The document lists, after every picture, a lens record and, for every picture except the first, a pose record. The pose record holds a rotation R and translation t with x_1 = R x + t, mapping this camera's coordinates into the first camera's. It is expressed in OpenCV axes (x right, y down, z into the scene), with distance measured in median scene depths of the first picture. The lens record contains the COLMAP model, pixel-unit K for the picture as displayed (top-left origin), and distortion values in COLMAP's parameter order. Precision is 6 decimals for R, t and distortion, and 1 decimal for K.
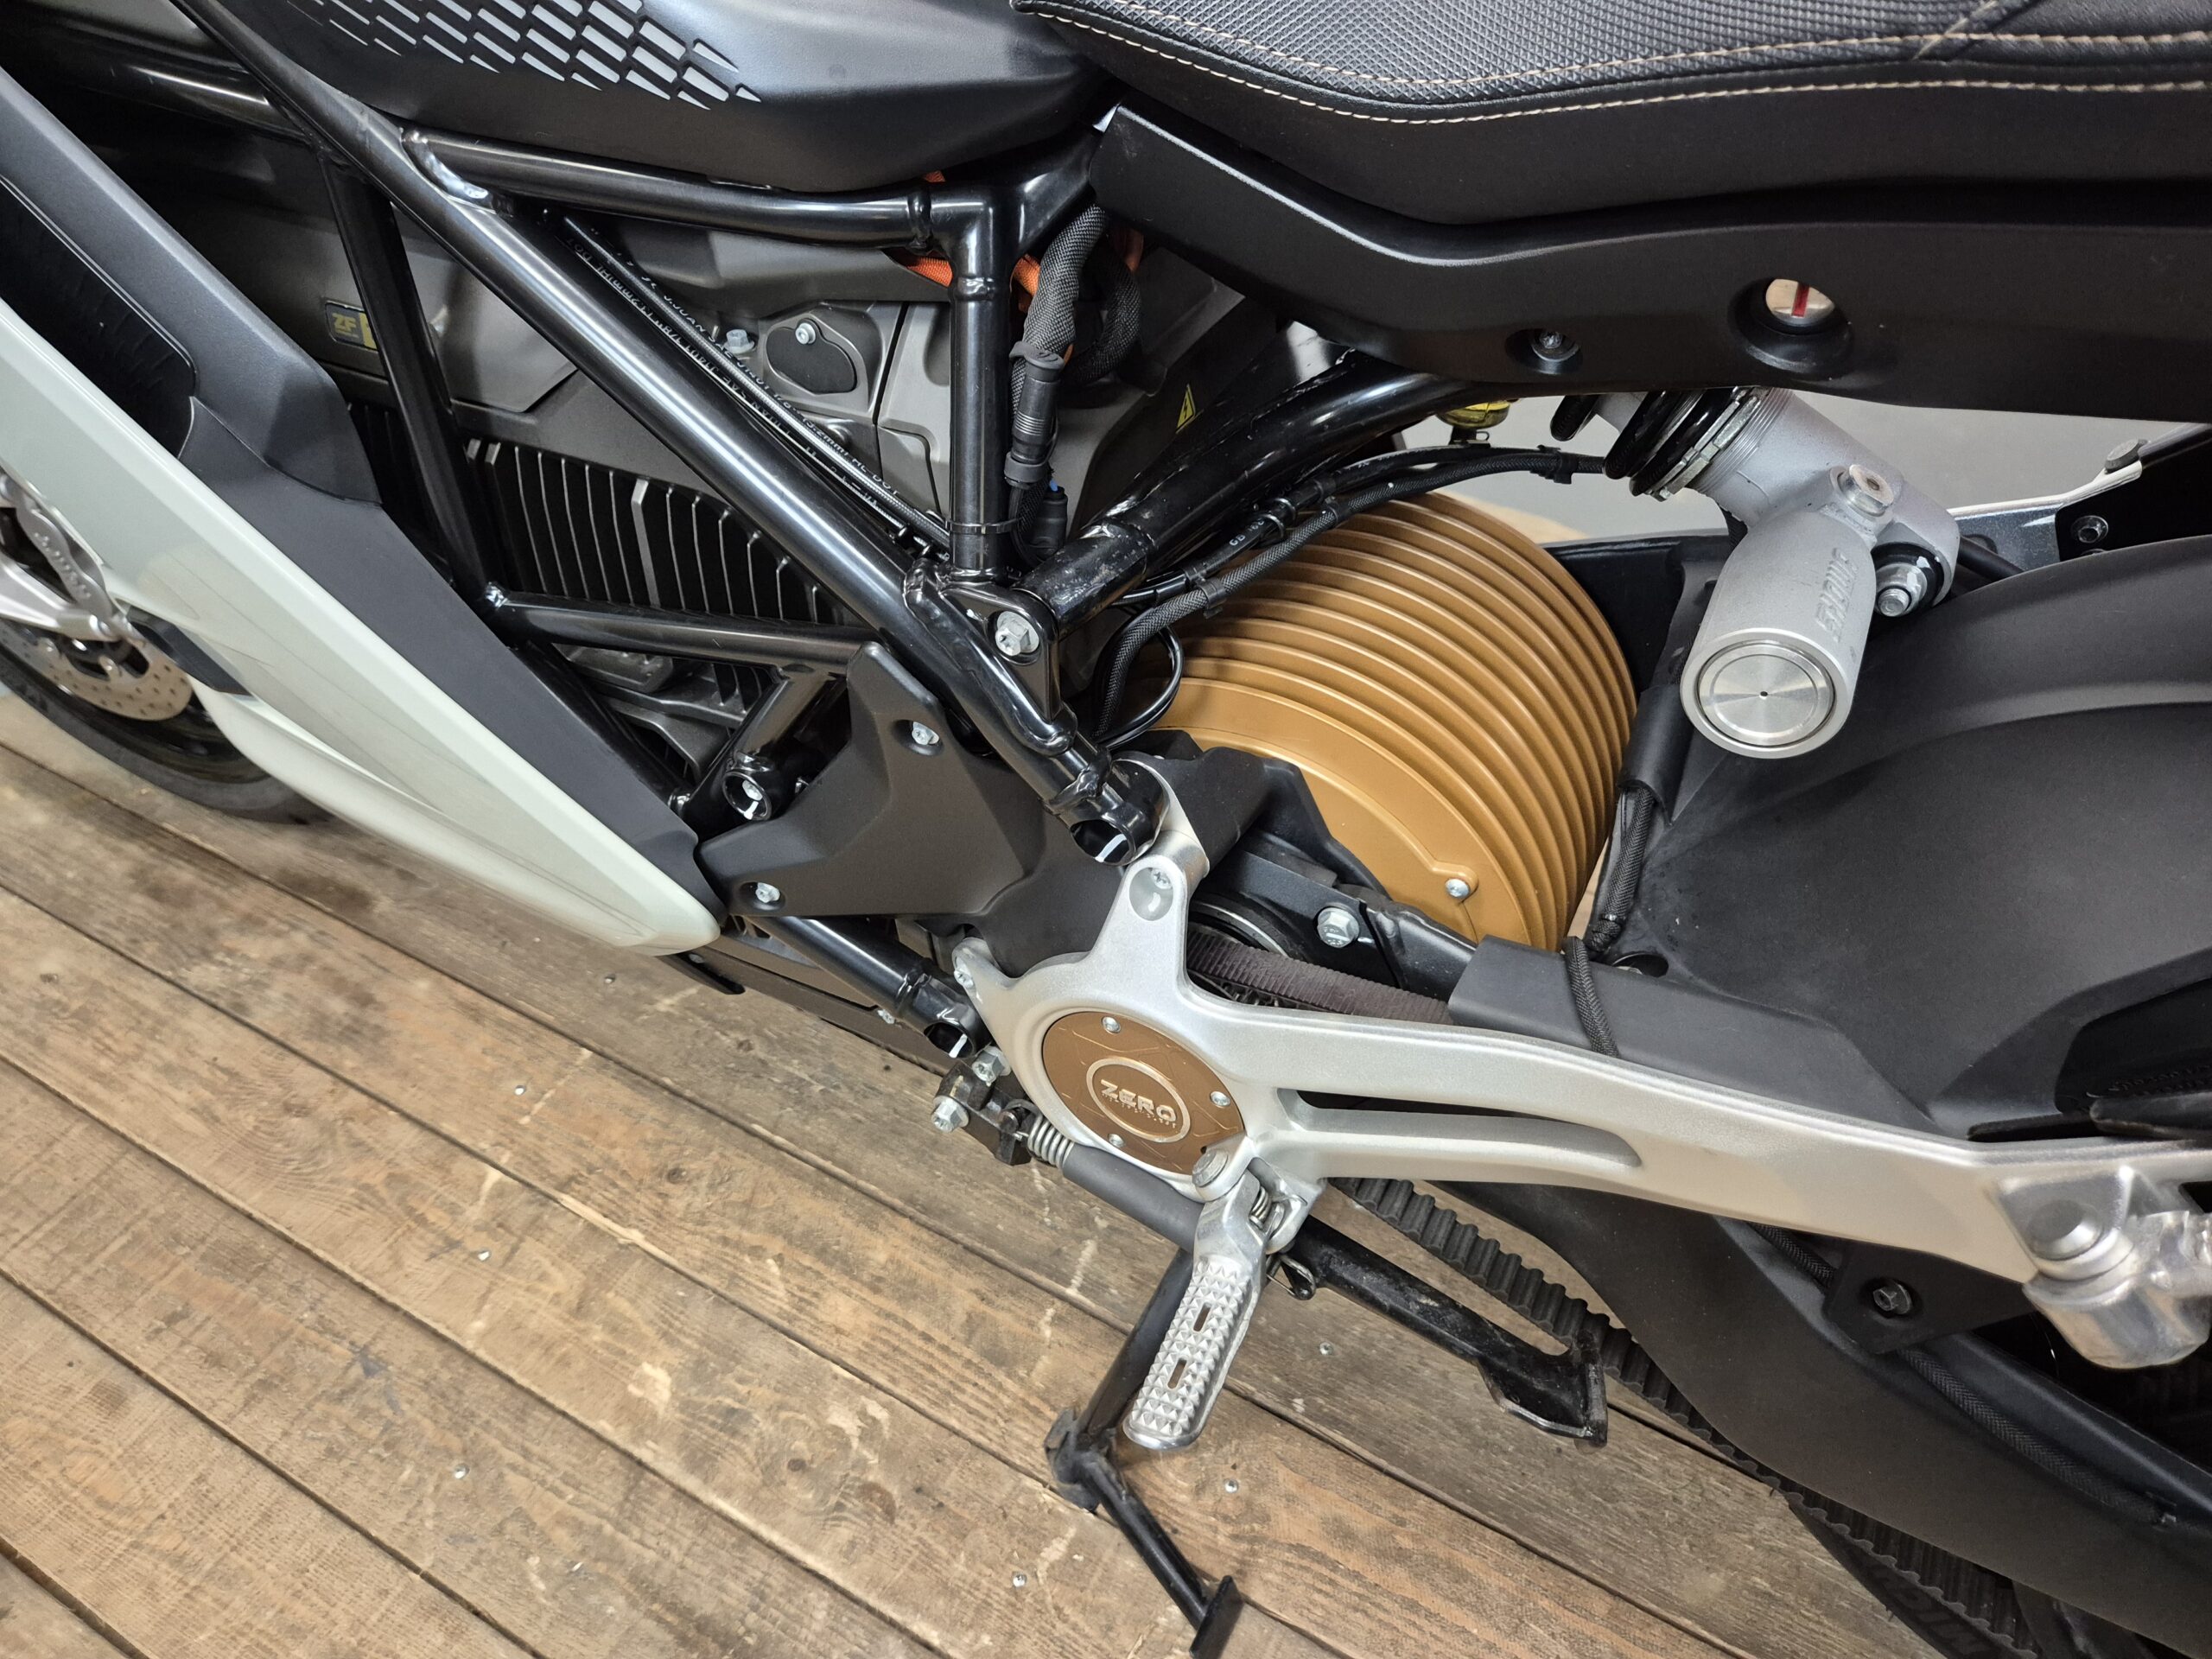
lens RADIAL K [[1526.1, 0, 1184.3], [0, 1526.1, 817.9], [0, 0, 1]] dist [0.035450, -0.032988]
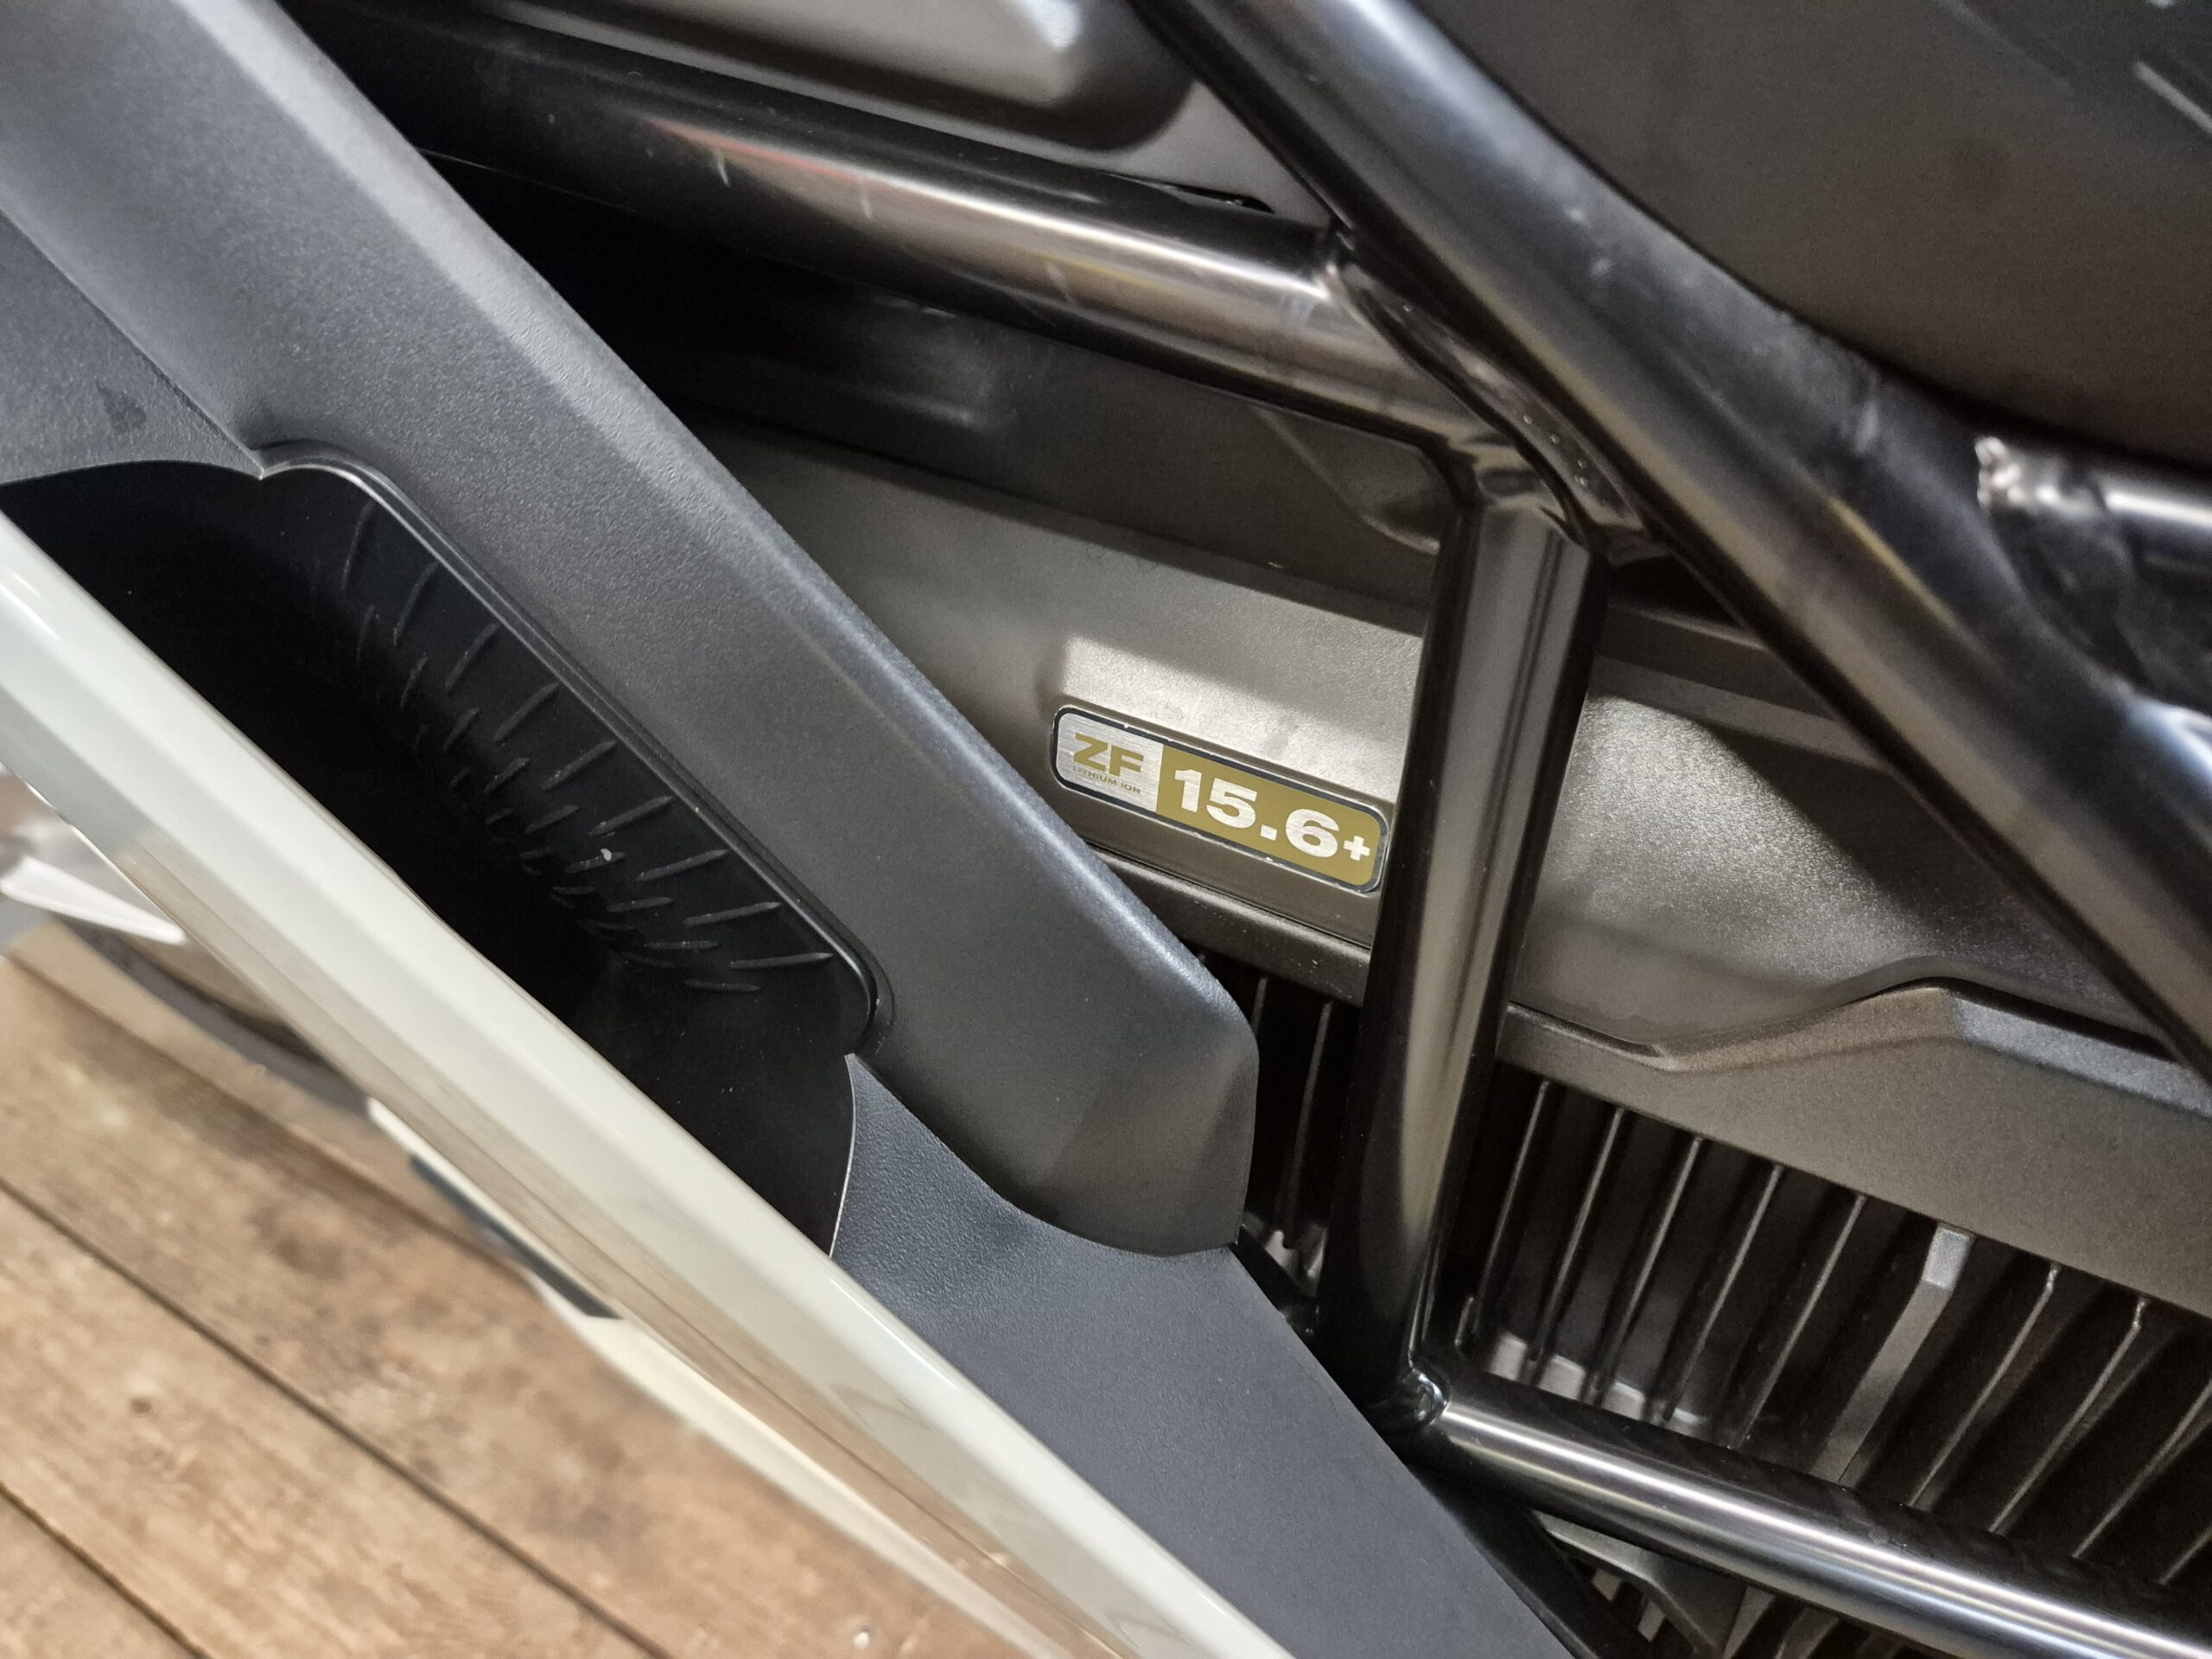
lens RADIAL K [[1526.1, 0, 1119.7], [0, 1526.1, 831.6], [0, 0, 1]] dist [0.035450, -0.032988]
pose [[0.999509, 0.027146, -0.015651, -0.309606], [-0.026718, 0.999280, 0.026943, -0.180631], [0.016371, -0.026512, 0.999514, 0.342962]]
